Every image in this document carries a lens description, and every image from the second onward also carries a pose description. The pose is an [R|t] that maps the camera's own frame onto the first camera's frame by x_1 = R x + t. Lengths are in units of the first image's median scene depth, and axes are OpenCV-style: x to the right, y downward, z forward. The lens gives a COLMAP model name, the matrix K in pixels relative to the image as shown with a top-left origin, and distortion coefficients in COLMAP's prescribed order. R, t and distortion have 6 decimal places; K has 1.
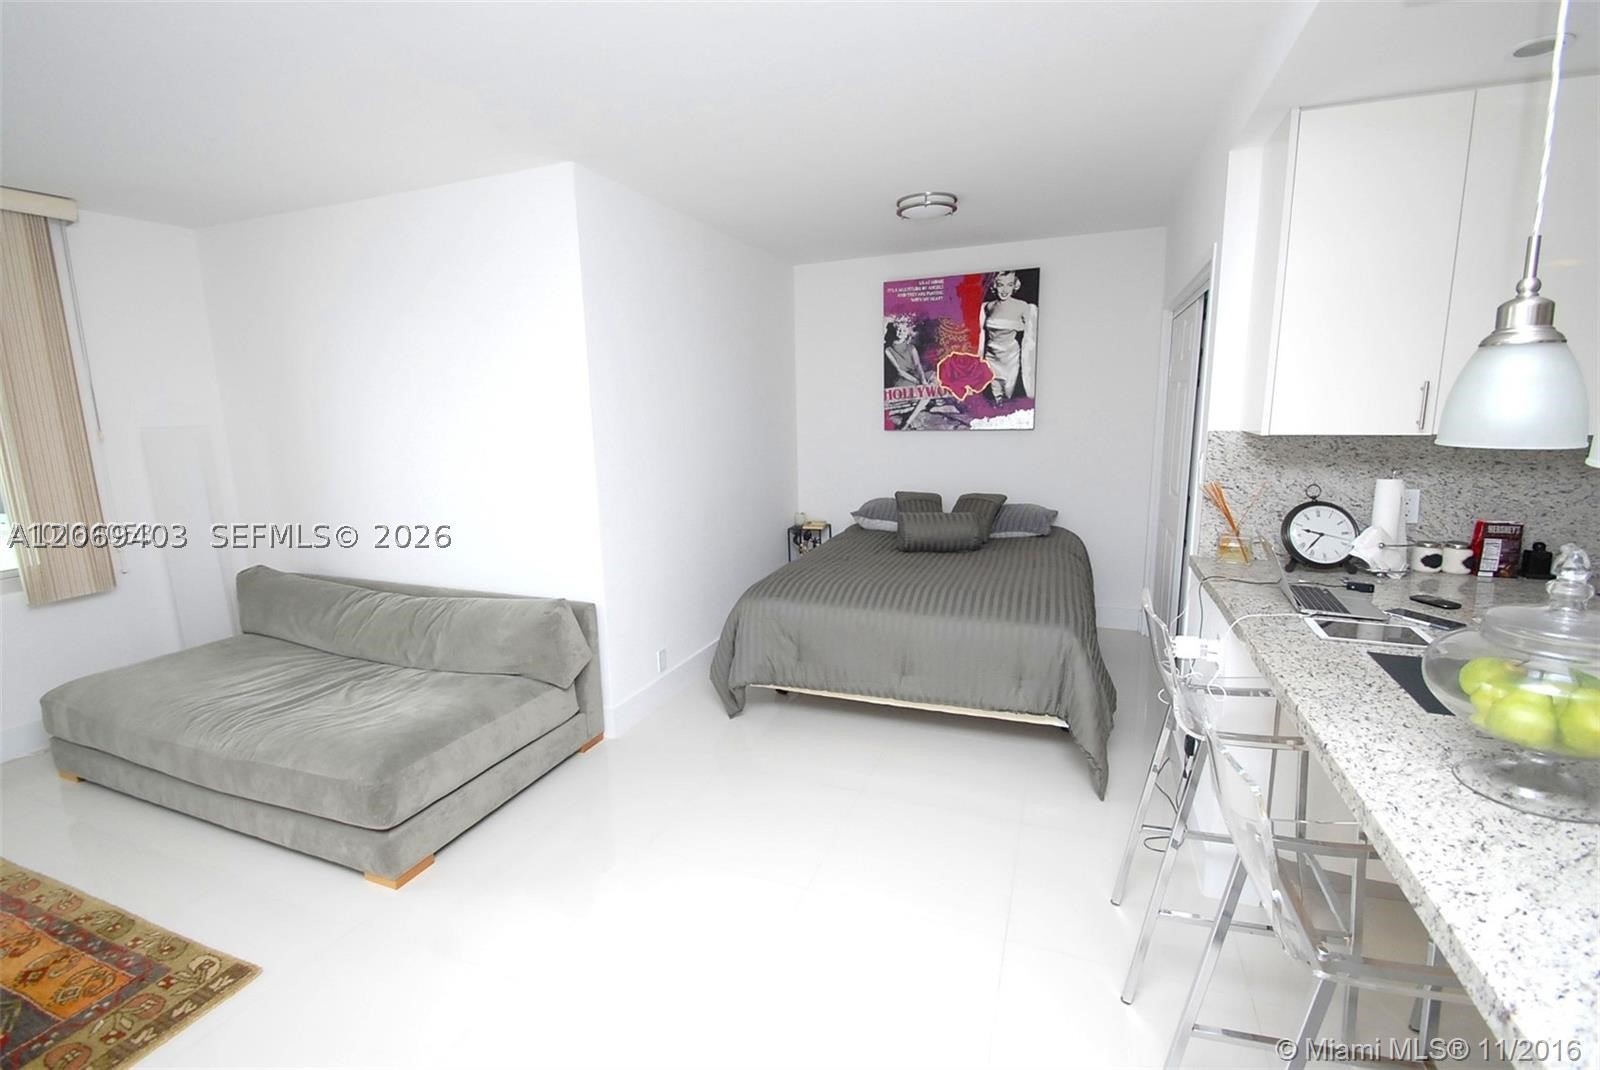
lens RADIAL K [[699.3, 0, 796.0], [0, 699.3, 532.3], [0, 0, 1]] dist [0.002811, -0.010041]
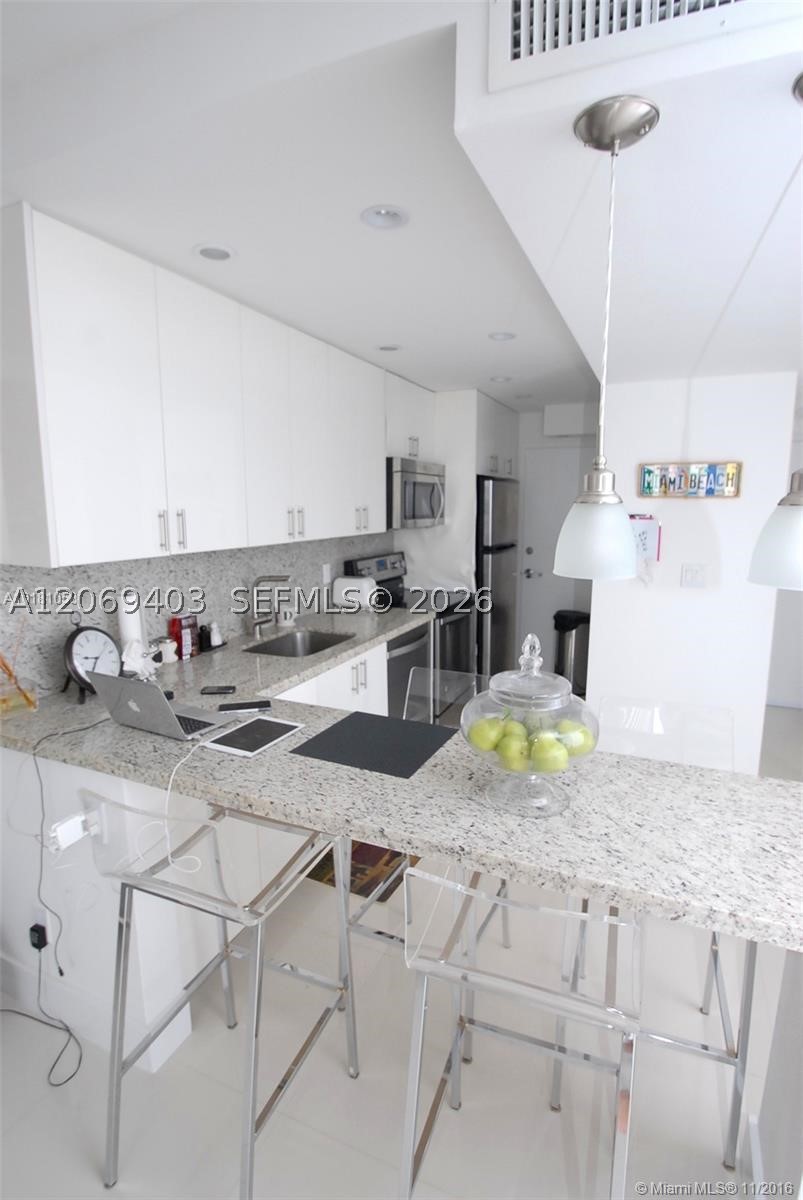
lens RADIAL K [[587.6, 0, 418.6], [0, 587.6, 596.2], [0, 0, 1]] dist [0.000418, 0.000227]
pose [[0.025339, -0.137767, 0.990140, -0.063412], [0.174494, 0.975863, 0.131315, -0.116139], [-0.984332, 0.169446, 0.048767, 0.490322]]
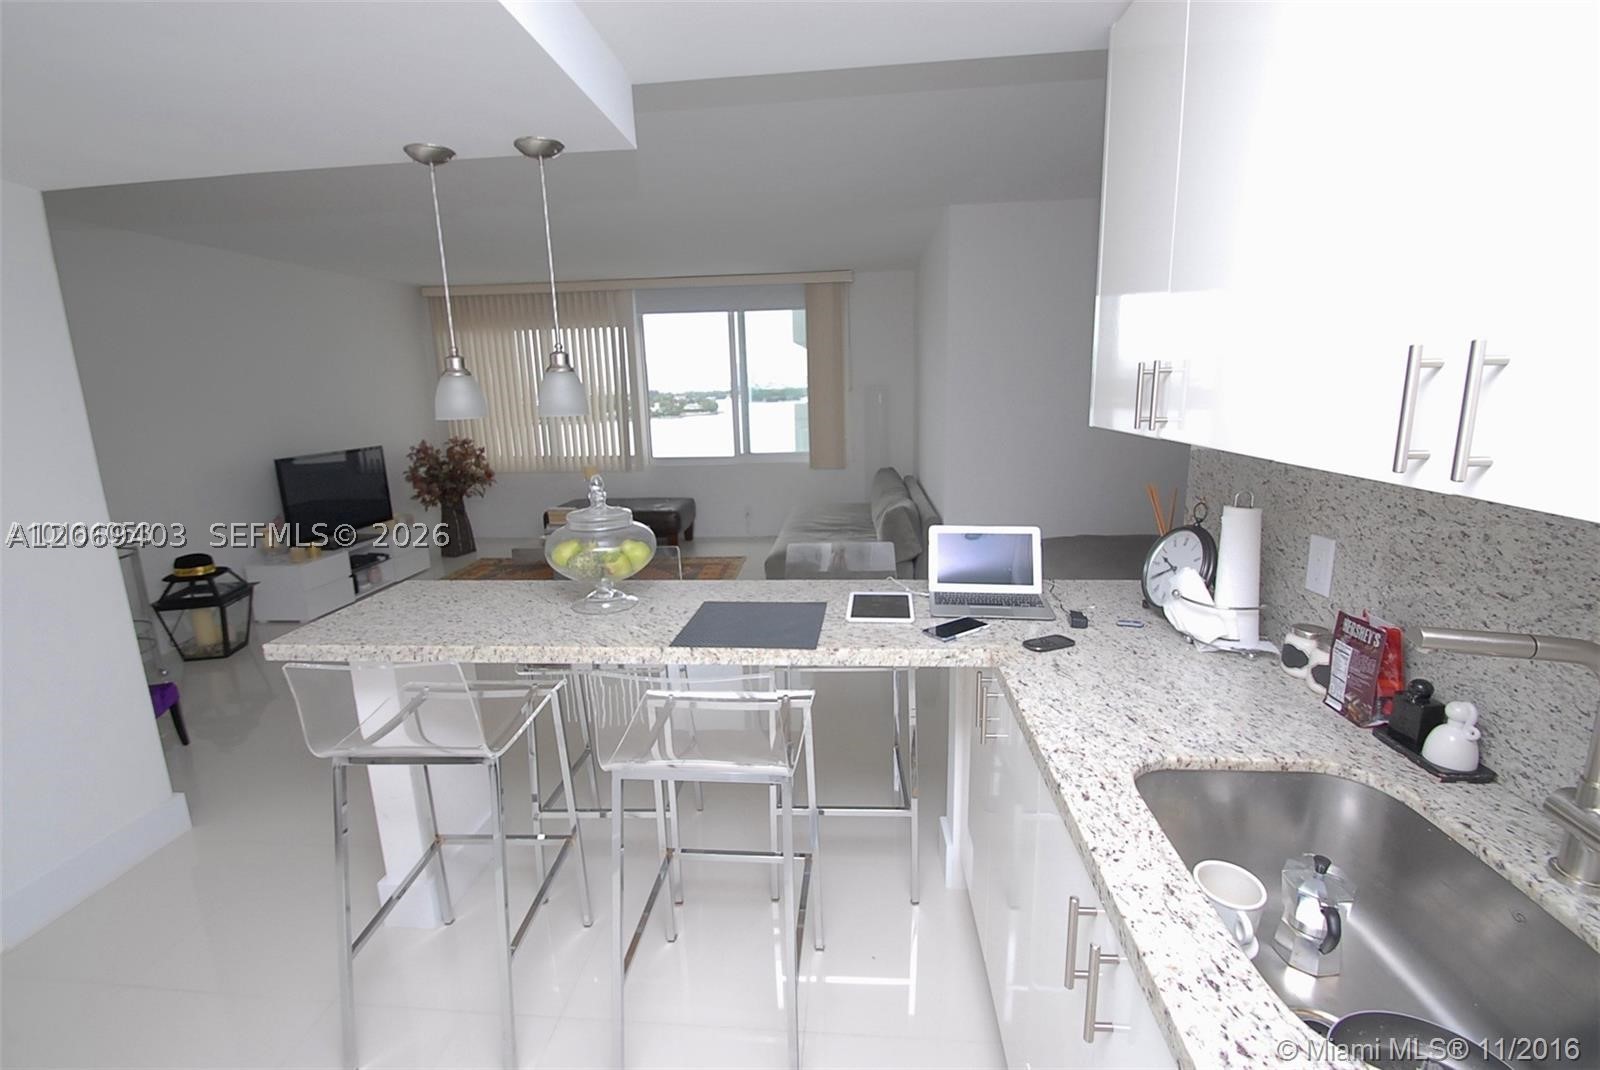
lens RADIAL K [[699.3, 0, 796.0], [0, 699.3, 532.3], [0, 0, 1]] dist [0.002811, -0.010041]
pose [[0.281016, 0.211873, -0.936023, 1.338761], [-0.147569, 0.973266, 0.175999, -0.106229], [0.948290, 0.088670, 0.304770, 0.397548]]
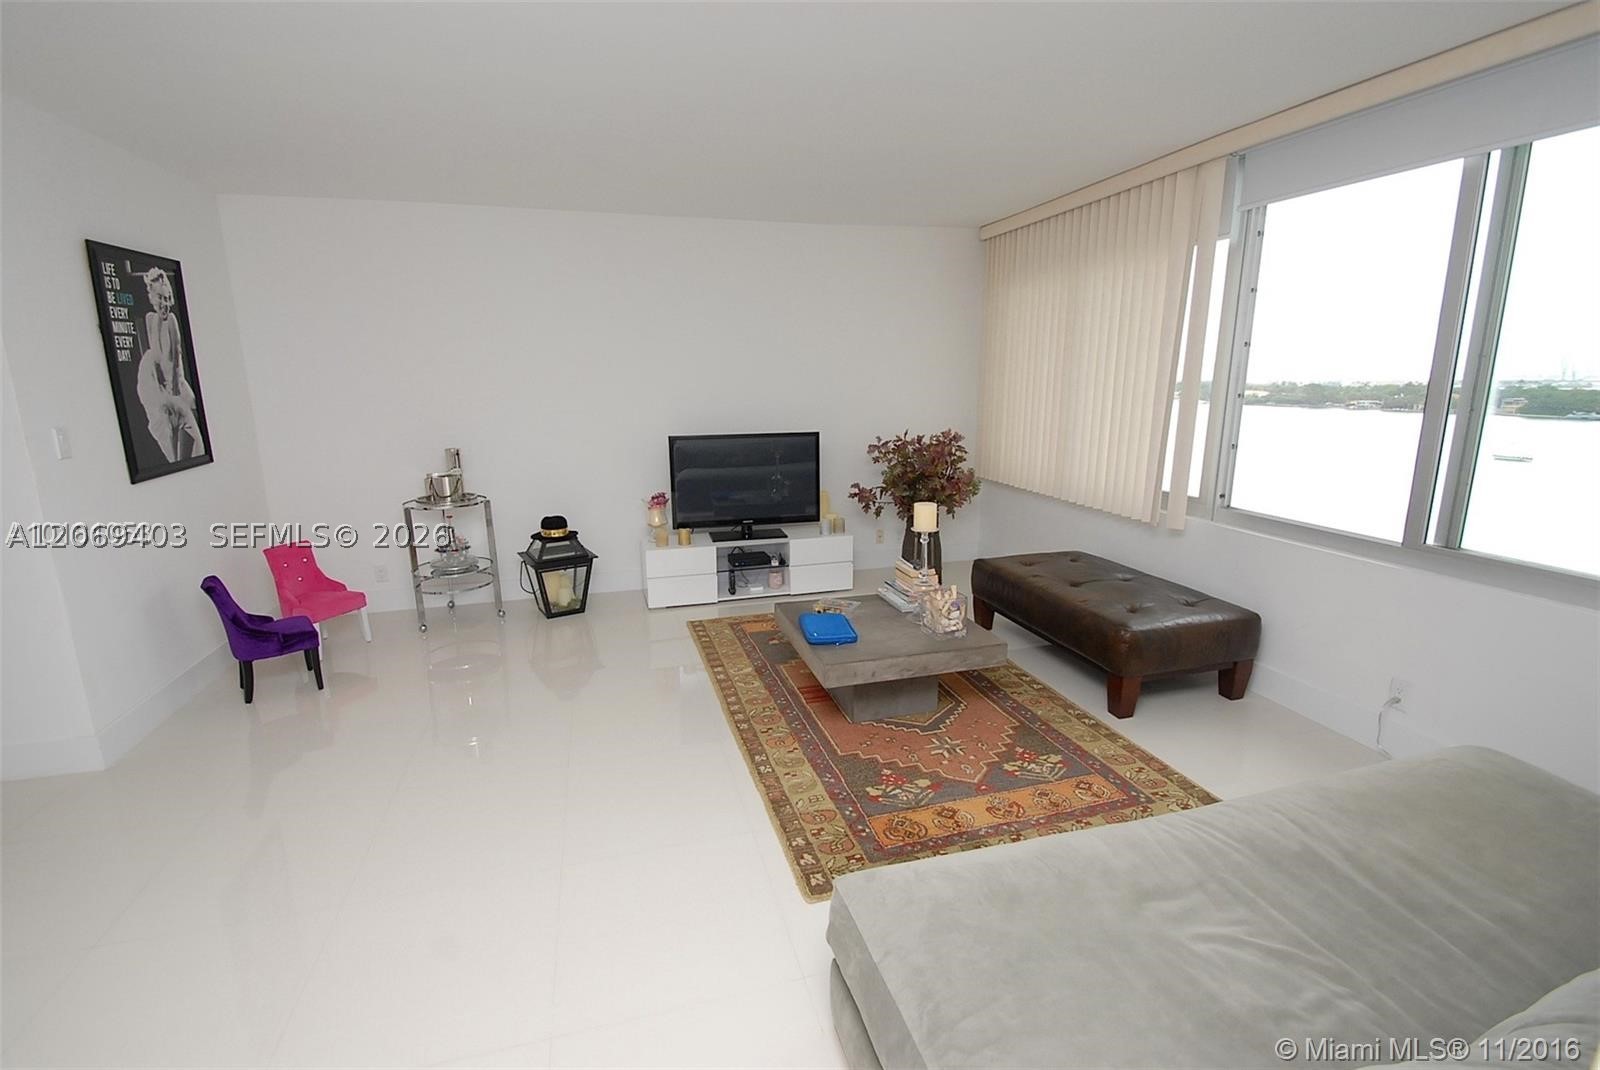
lens RADIAL K [[706.5, 0, 800.0], [0, 706.5, 535.0], [0, 0, 1]] dist [-0.000509, -0.012167]
pose [[-0.803692, 0.157437, -0.573841, -0.197238], [-0.077892, 0.928231, 0.363757, -0.216111], [0.589926, 0.337046, -0.733749, 1.305903]]
